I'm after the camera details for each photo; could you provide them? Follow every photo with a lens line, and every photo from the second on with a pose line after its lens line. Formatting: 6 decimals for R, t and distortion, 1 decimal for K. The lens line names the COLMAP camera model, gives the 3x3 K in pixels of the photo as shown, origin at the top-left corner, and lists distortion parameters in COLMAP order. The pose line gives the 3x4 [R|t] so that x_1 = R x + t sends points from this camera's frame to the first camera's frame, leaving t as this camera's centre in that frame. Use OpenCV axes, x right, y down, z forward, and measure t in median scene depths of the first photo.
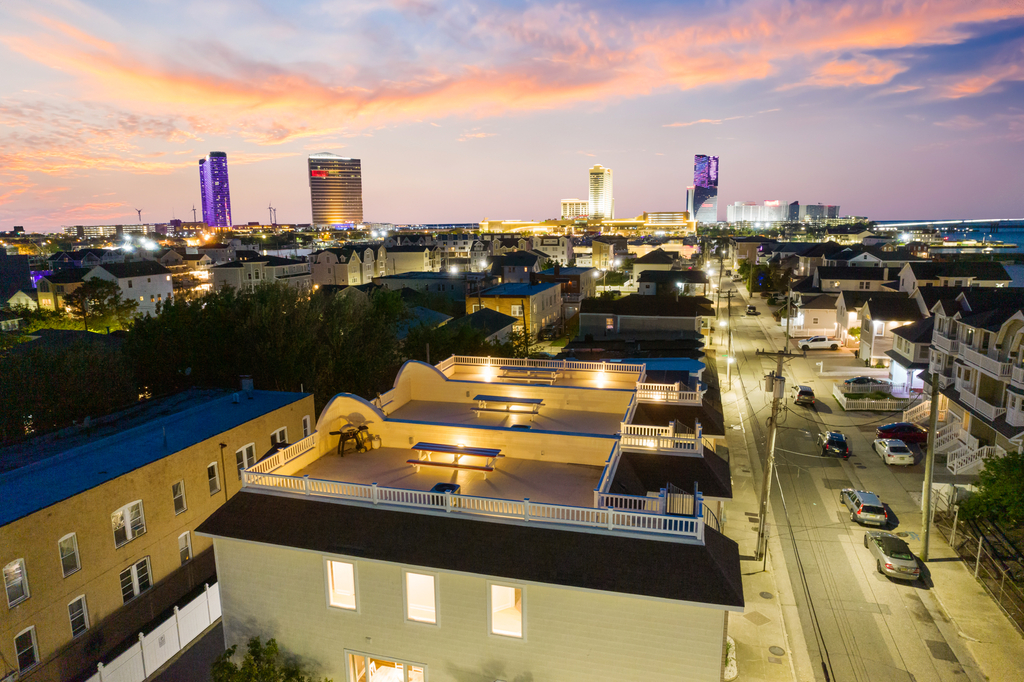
lens RADIAL K [[660.9, 0, 516.7], [0, 660.9, 338.1], [0, 0, 1]] dist [-0.071017, 0.055950]
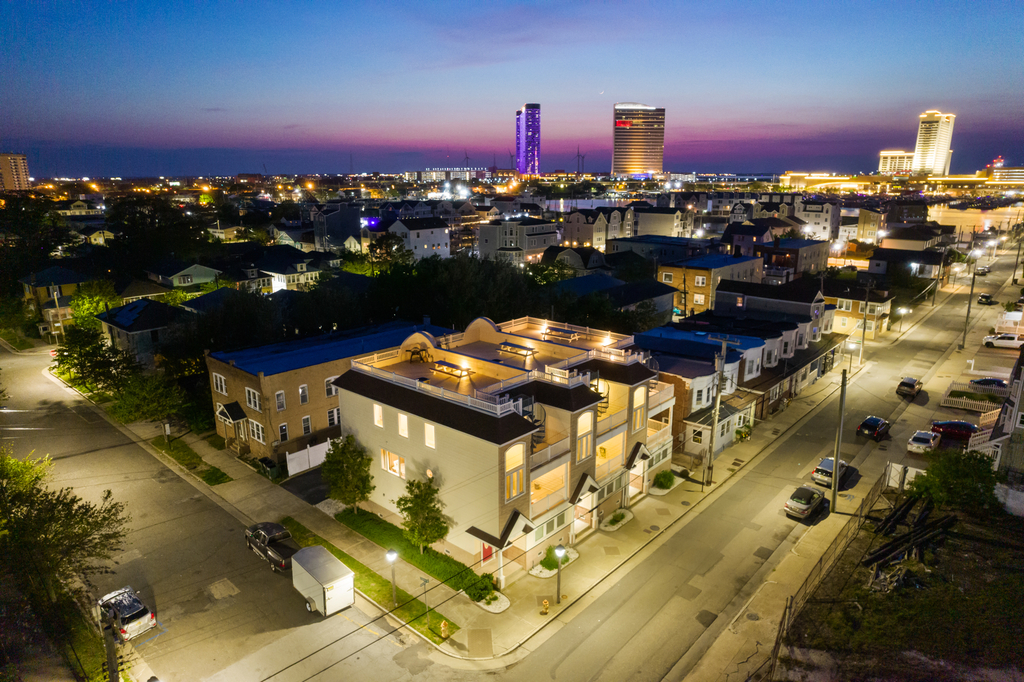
lens RADIAL K [[660.9, 0, 516.7], [0, 660.9, 339.4], [0, 0, 1]] dist [-0.071017, 0.055950]
pose [[0.900230, 0.117978, -0.419128, 0.152970], [-0.084626, 0.991644, 0.097366, -0.019578], [0.427113, -0.052183, 0.902691, -0.115988]]
